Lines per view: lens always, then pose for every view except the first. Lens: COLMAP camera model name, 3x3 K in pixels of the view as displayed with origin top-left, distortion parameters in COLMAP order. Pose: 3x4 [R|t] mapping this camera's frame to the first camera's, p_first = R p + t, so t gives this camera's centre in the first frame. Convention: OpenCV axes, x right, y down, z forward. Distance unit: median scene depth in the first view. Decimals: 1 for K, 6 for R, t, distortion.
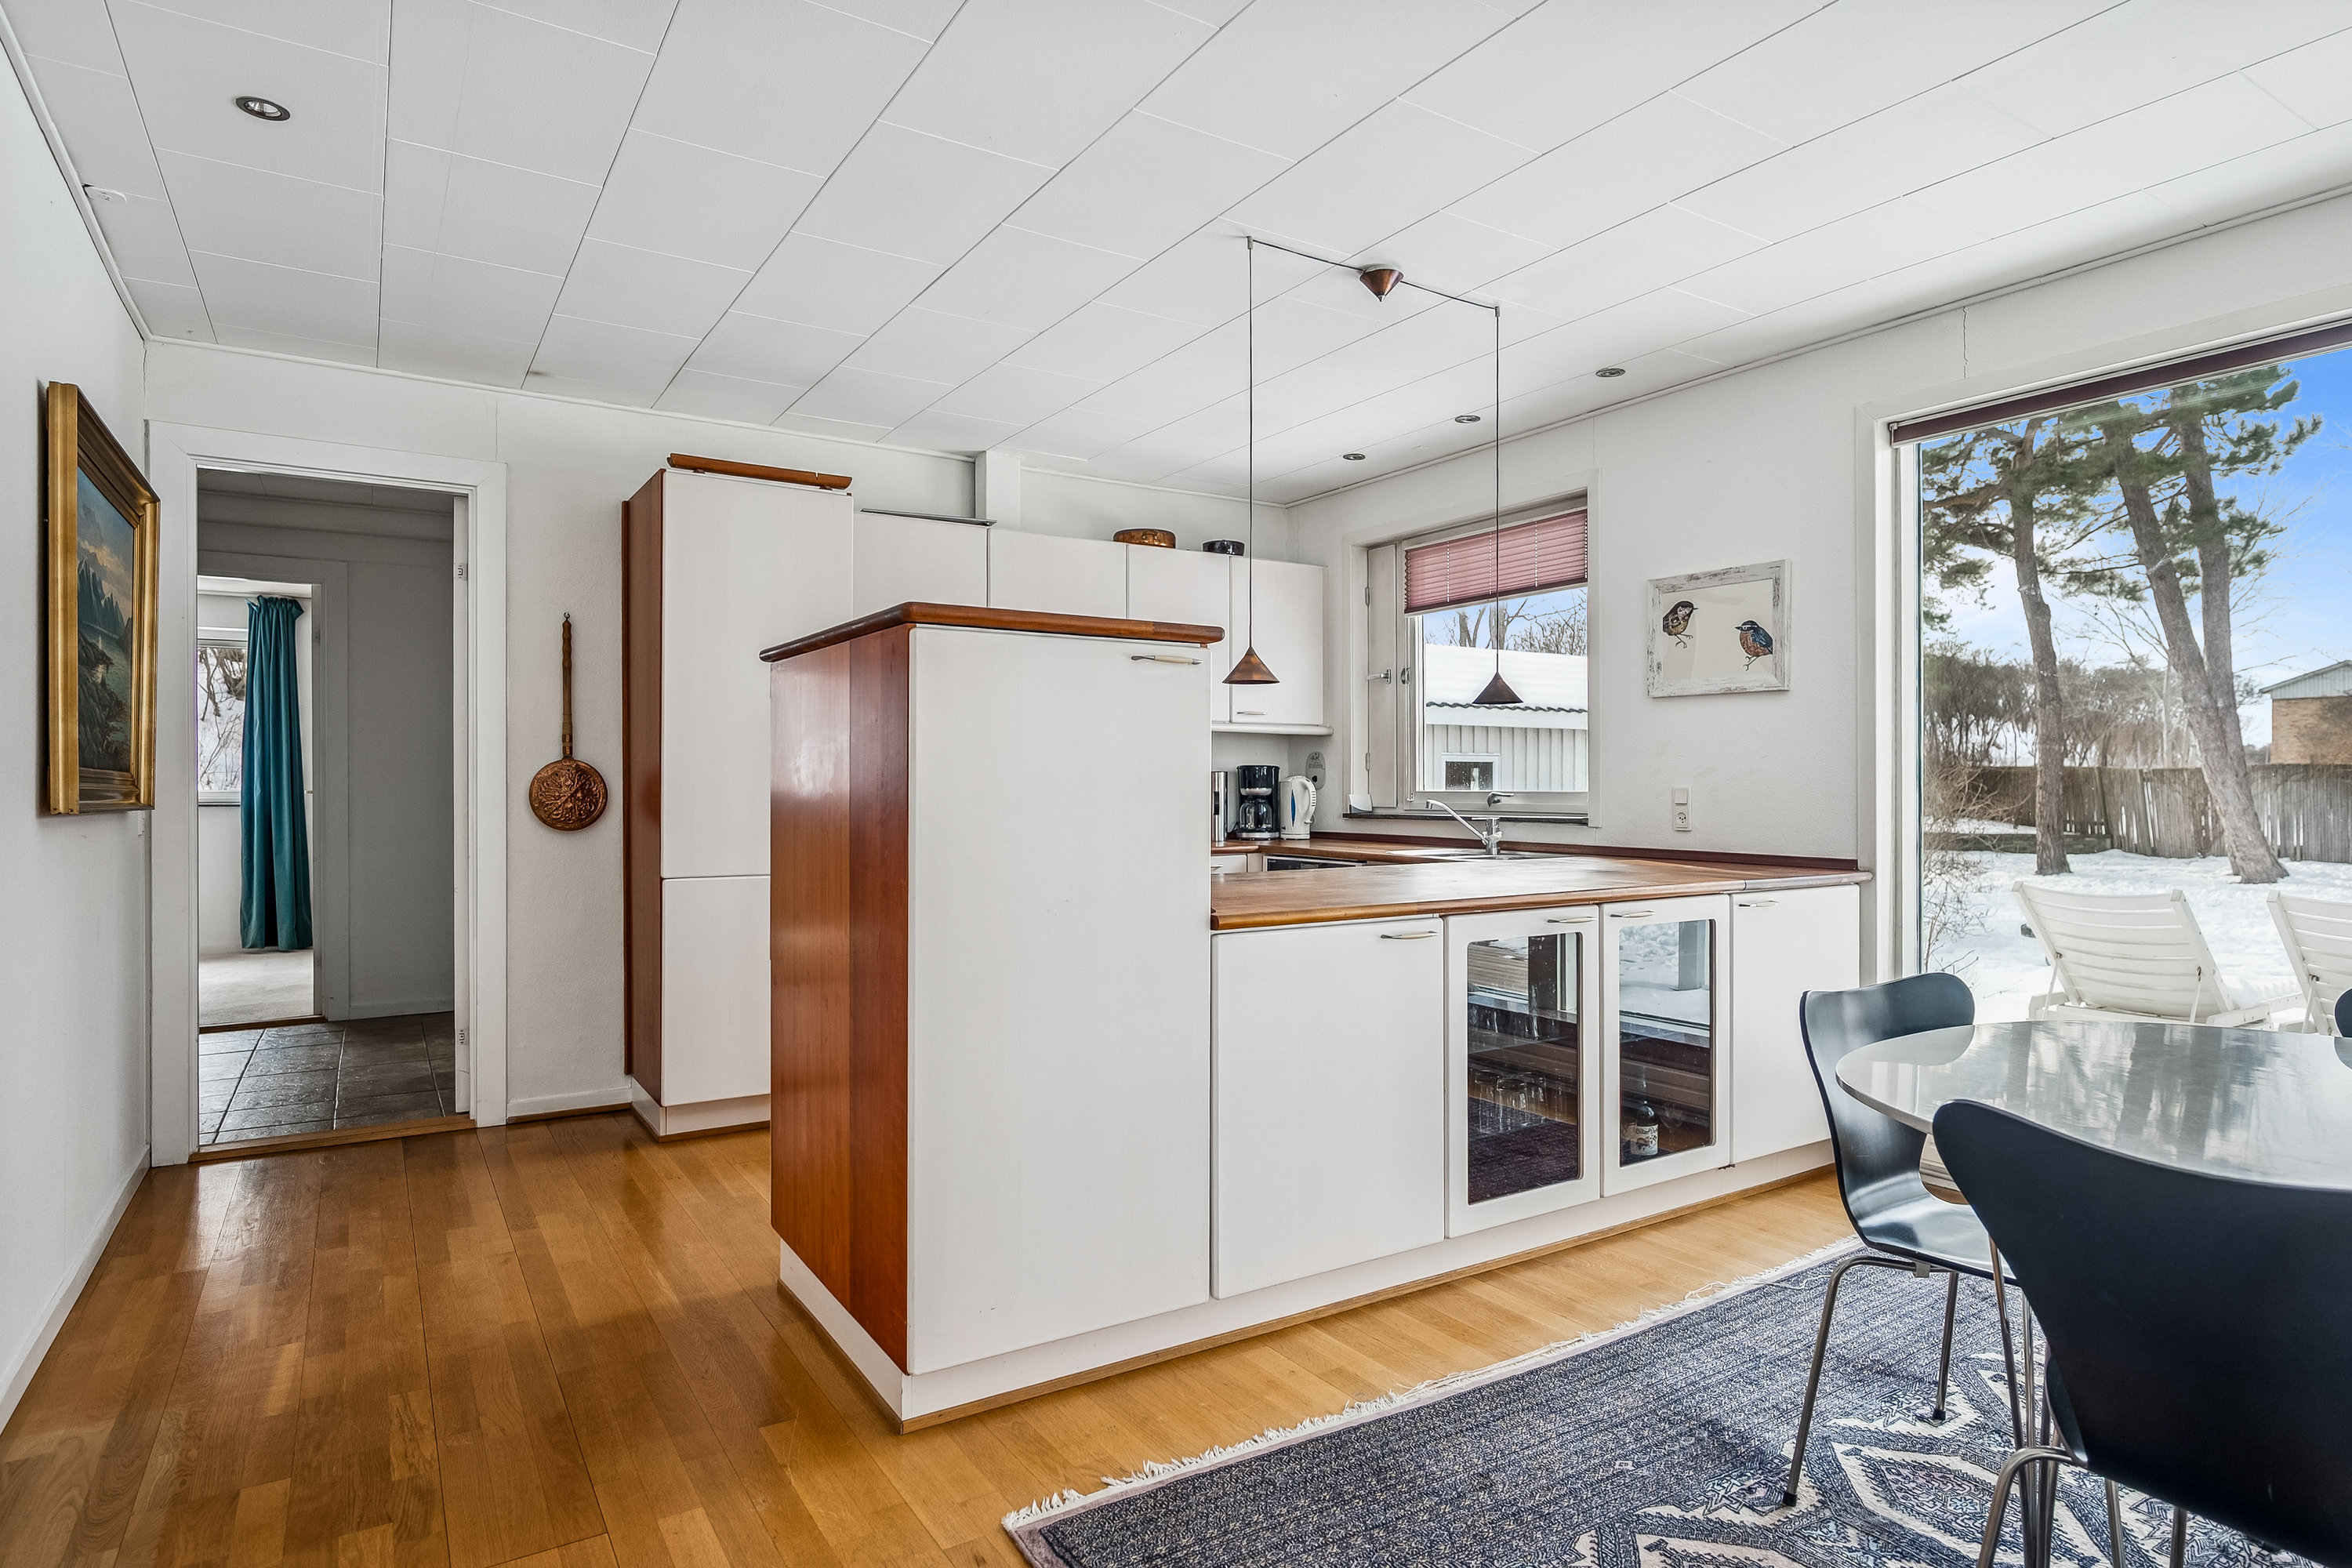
lens RADIAL K [[1286.1, 0, 1186.4], [0, 1286.1, 789.0], [0, 0, 1]] dist [-0.003980, 0.003592]
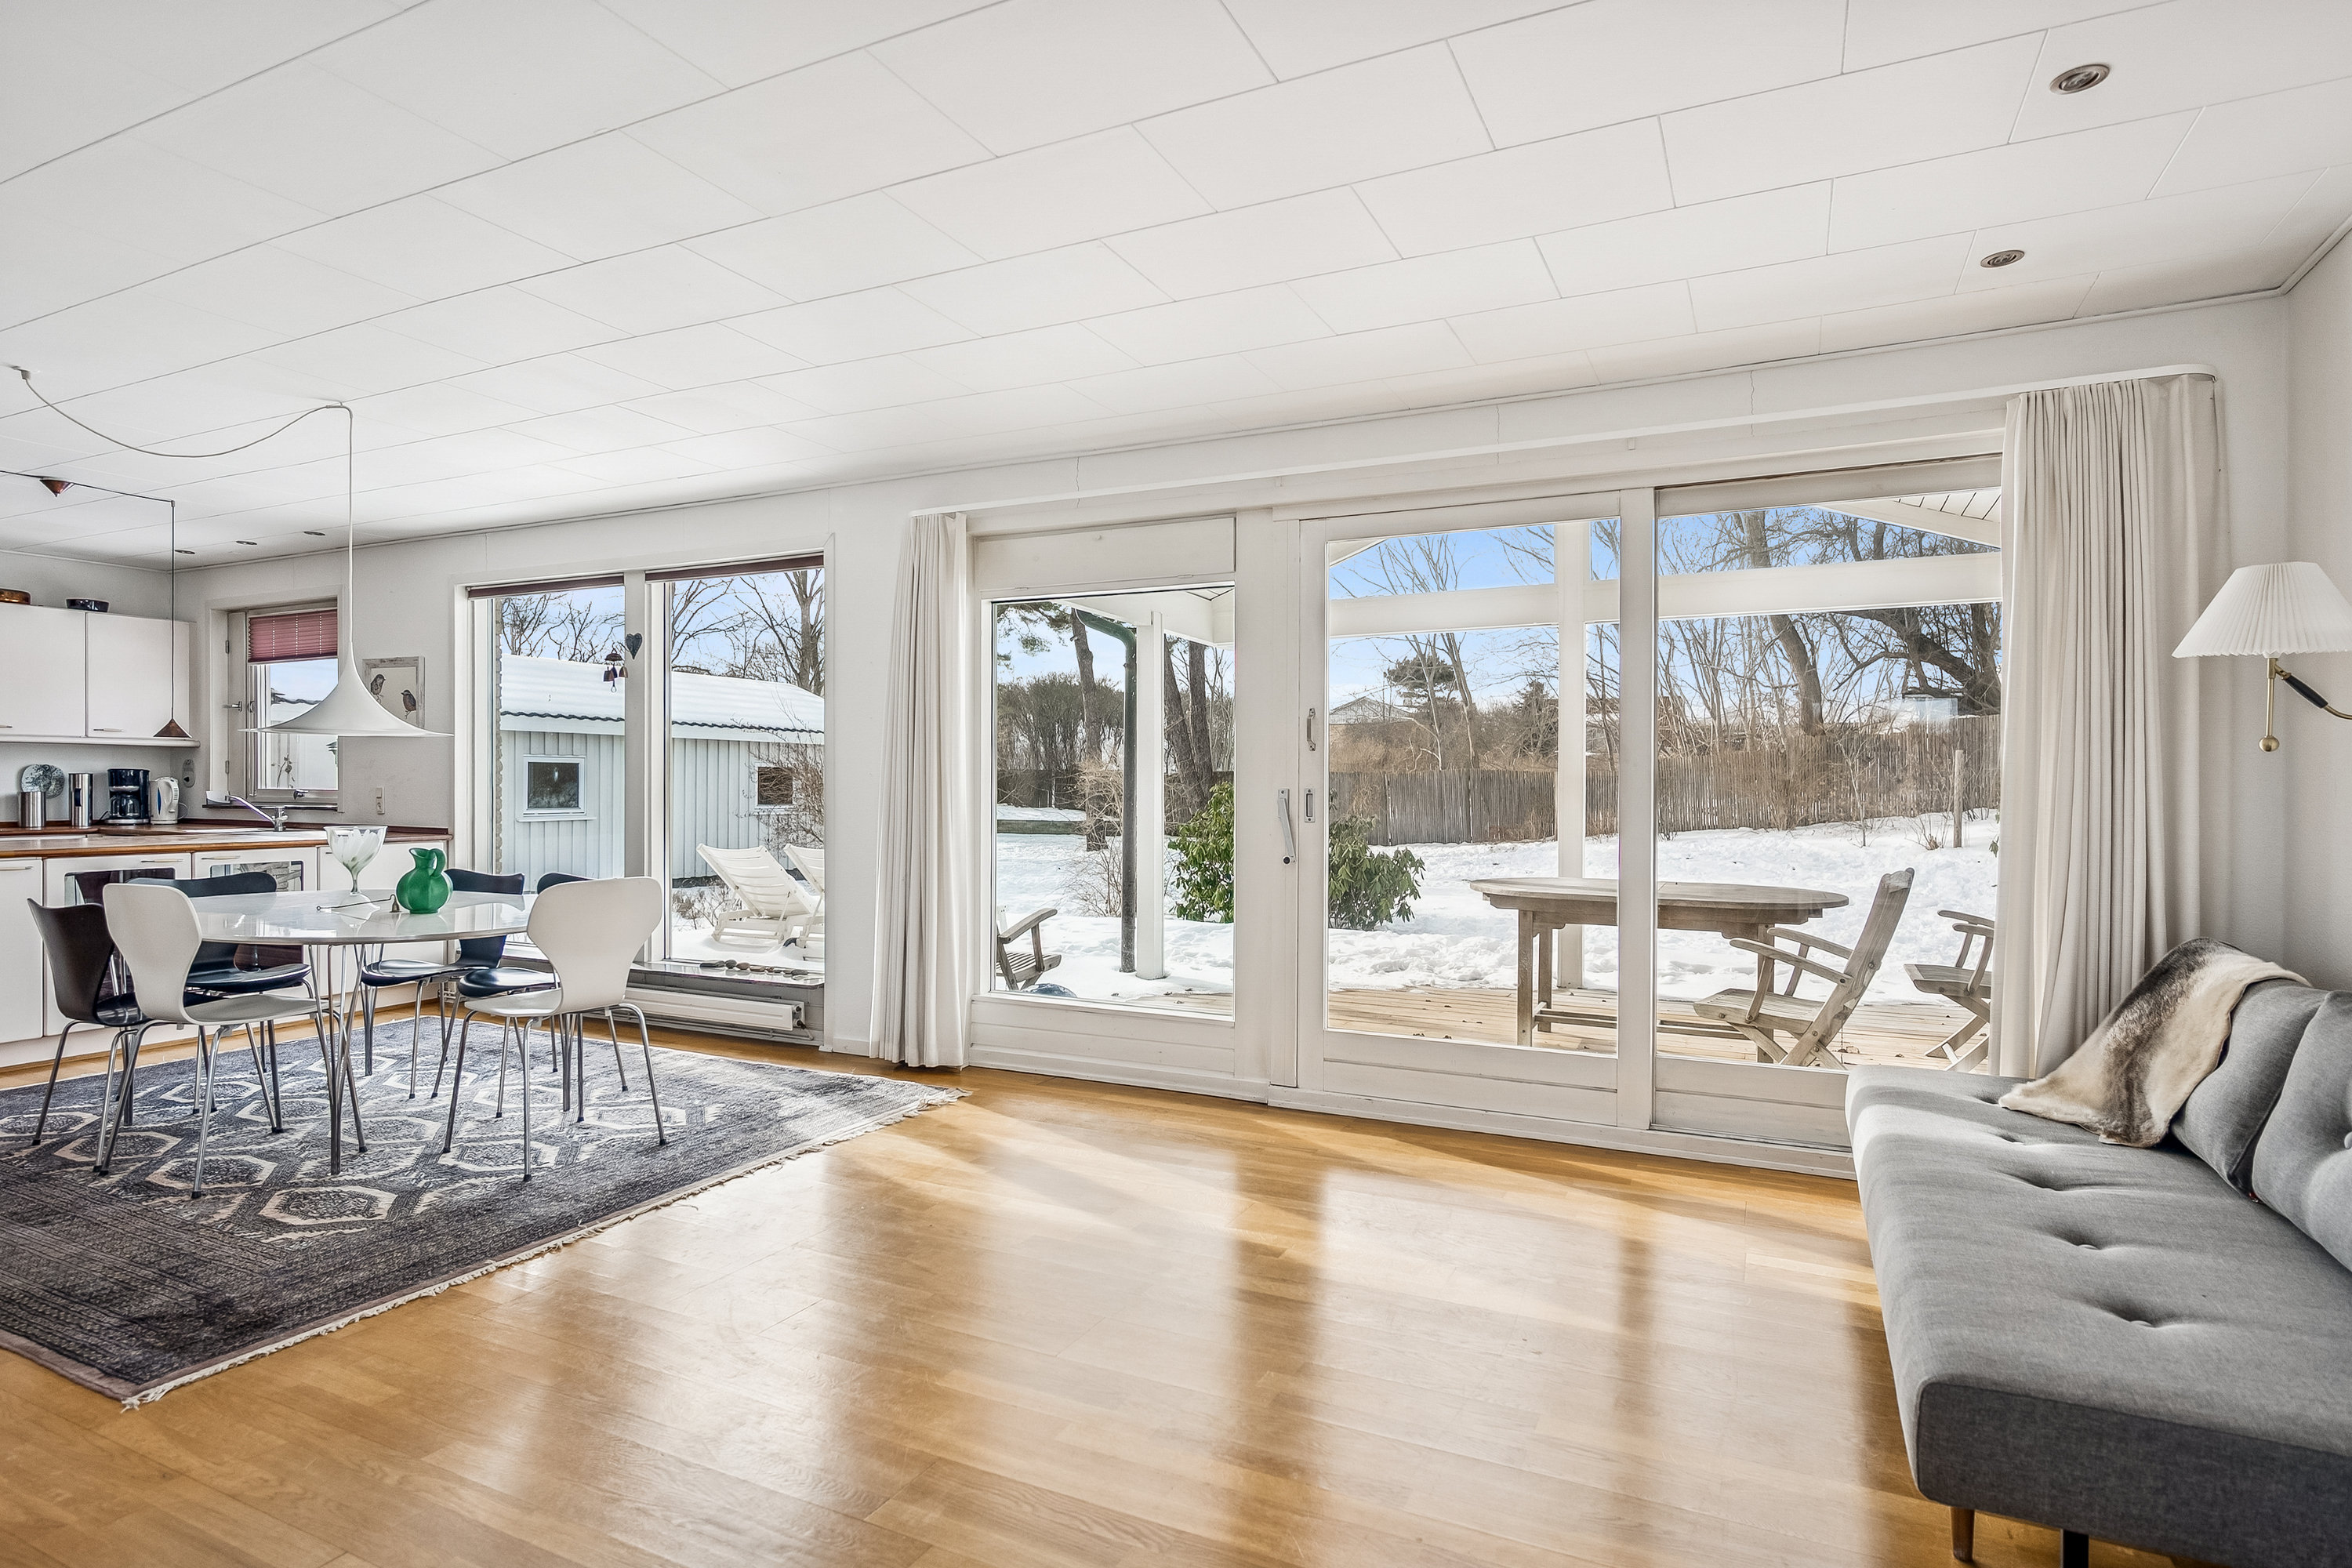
lens RADIAL K [[1227.2, 0, 1180.8], [0, 1227.2, 786.3], [0, 0, 1]] dist [0.000930, -0.000721]
pose [[0.857220, 0.003894, 0.514936, 0.415113], [-0.004241, 0.999991, -0.000503, -0.005589], [-0.514933, -0.001753, 0.857229, -0.799970]]
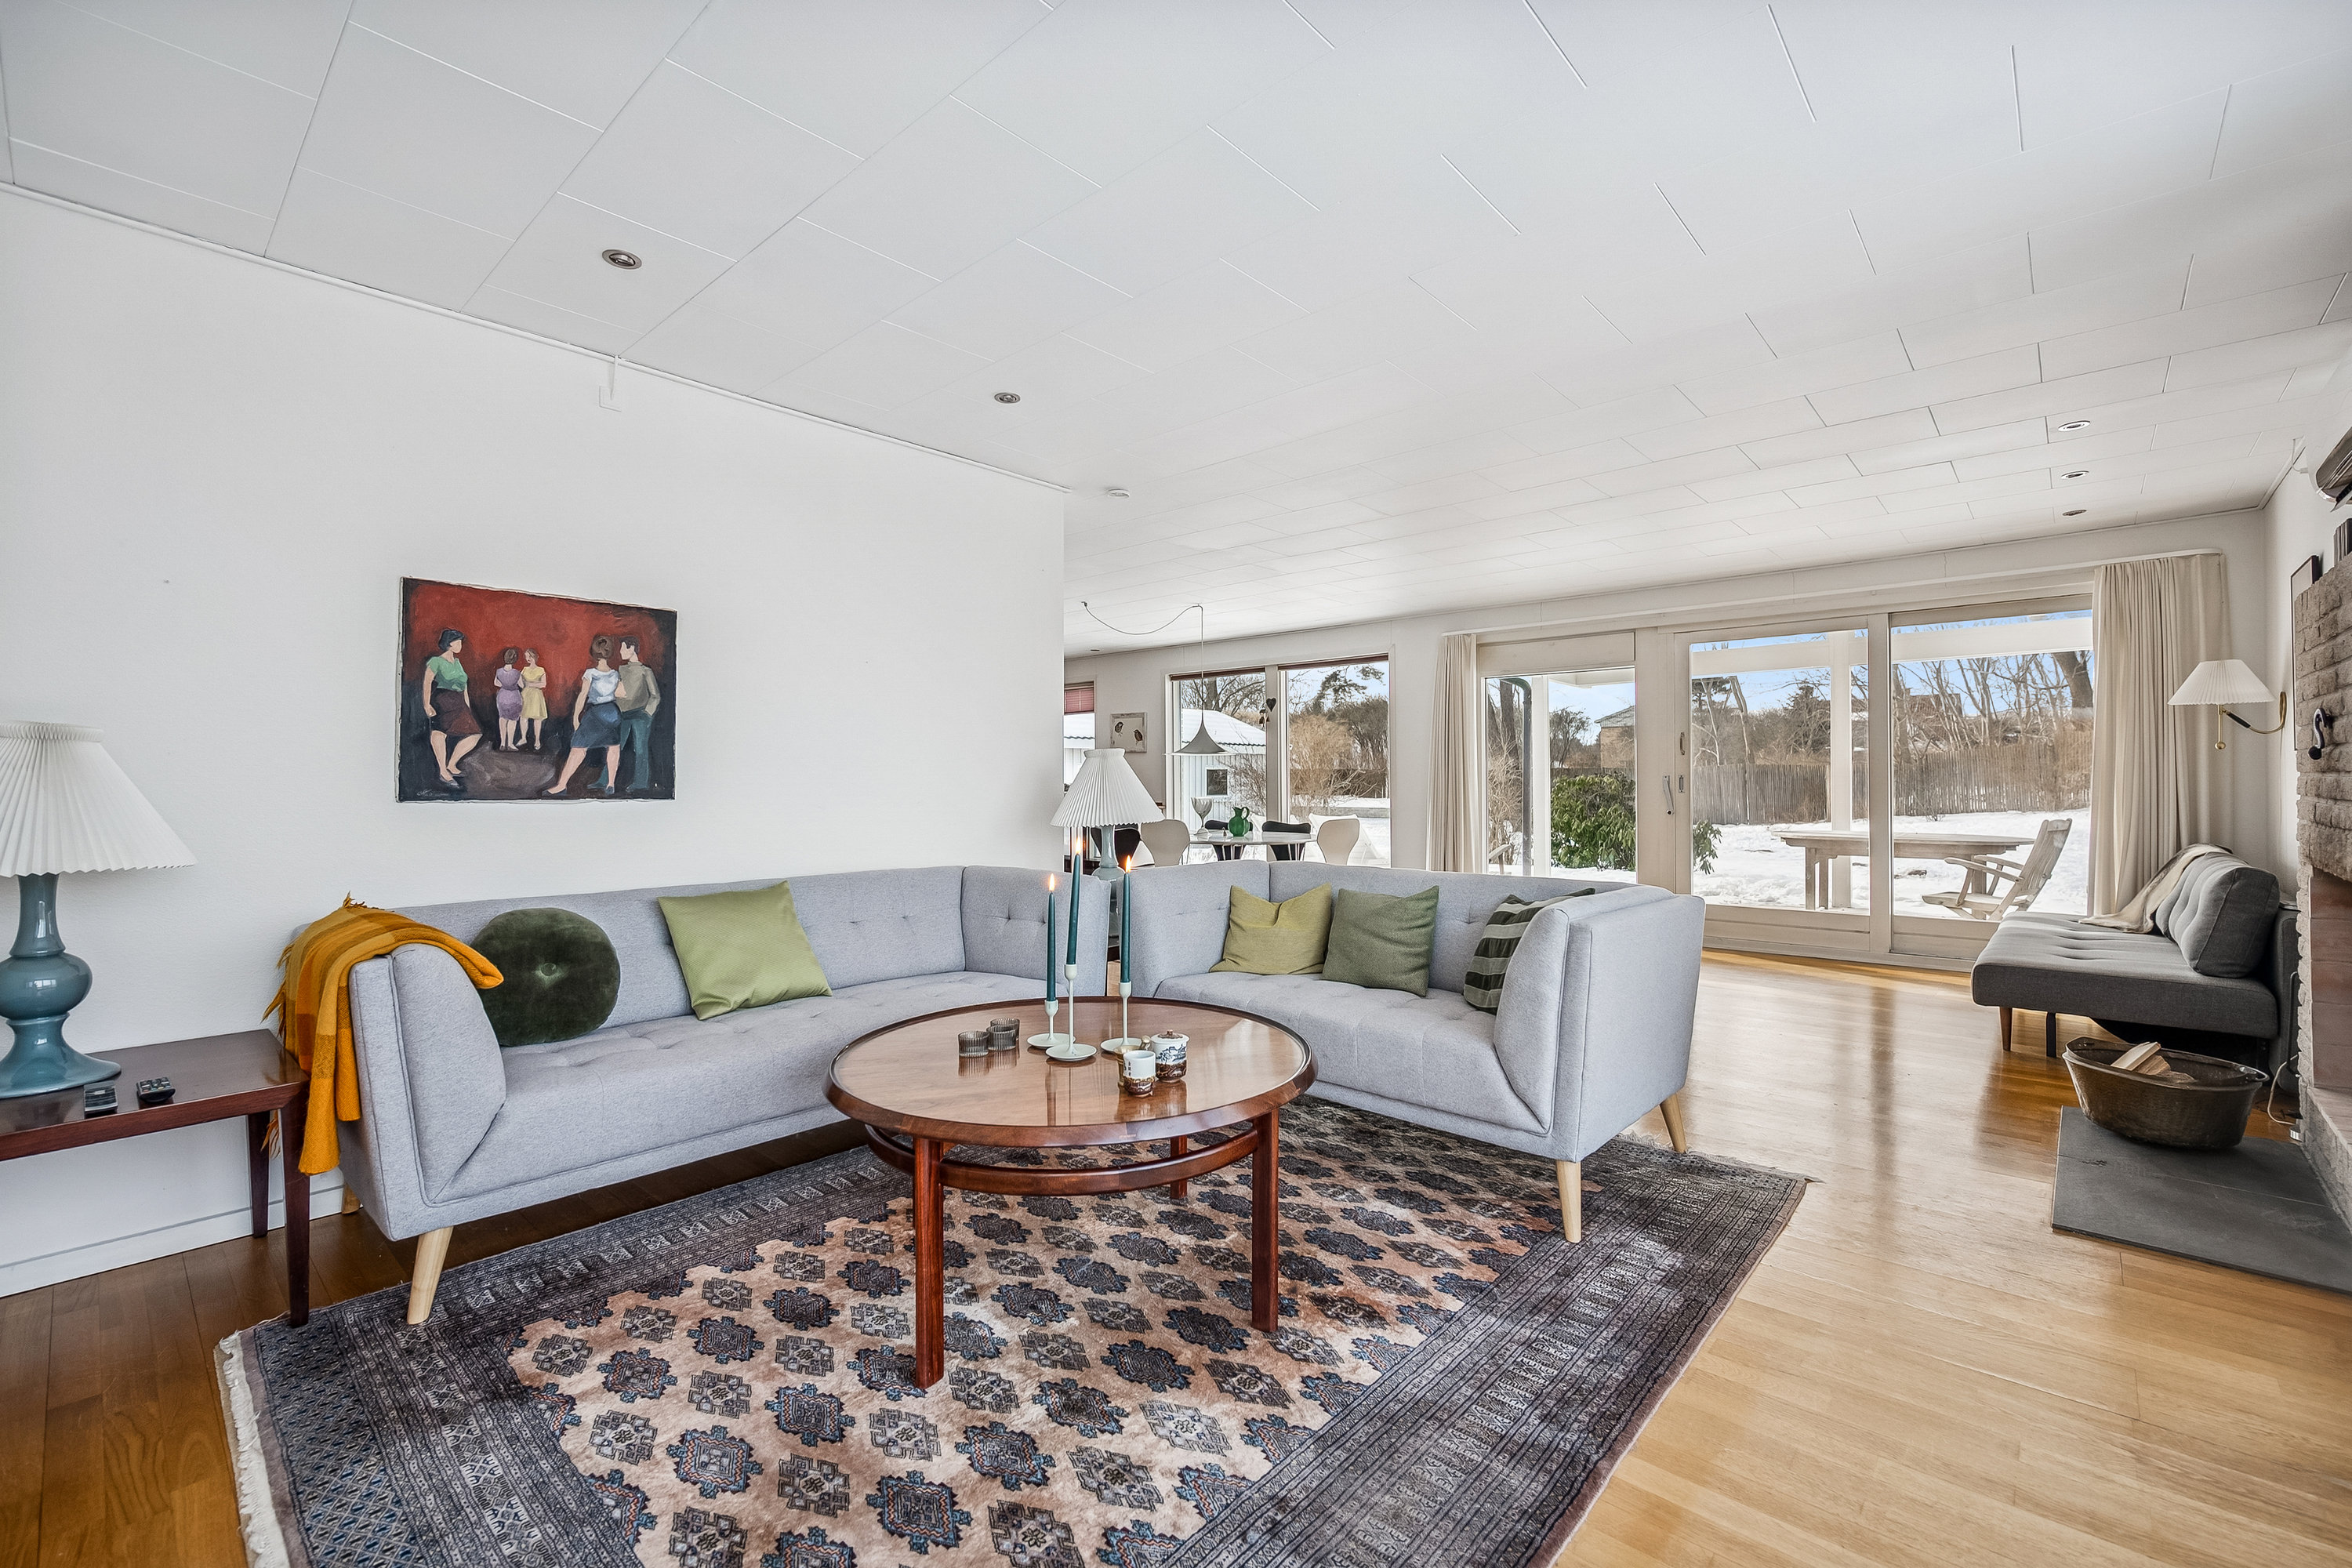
lens RADIAL K [[997.5, 0, 1178.2], [0, 997.5, 776.5], [0, 0, 1]] dist [-0.002370, 0.000113]
pose [[0.966228, -0.002545, 0.257678, -0.093590], [0.004579, 0.999963, -0.007294, 0.004615], [-0.257650, 0.008227, 0.966203, -1.252709]]
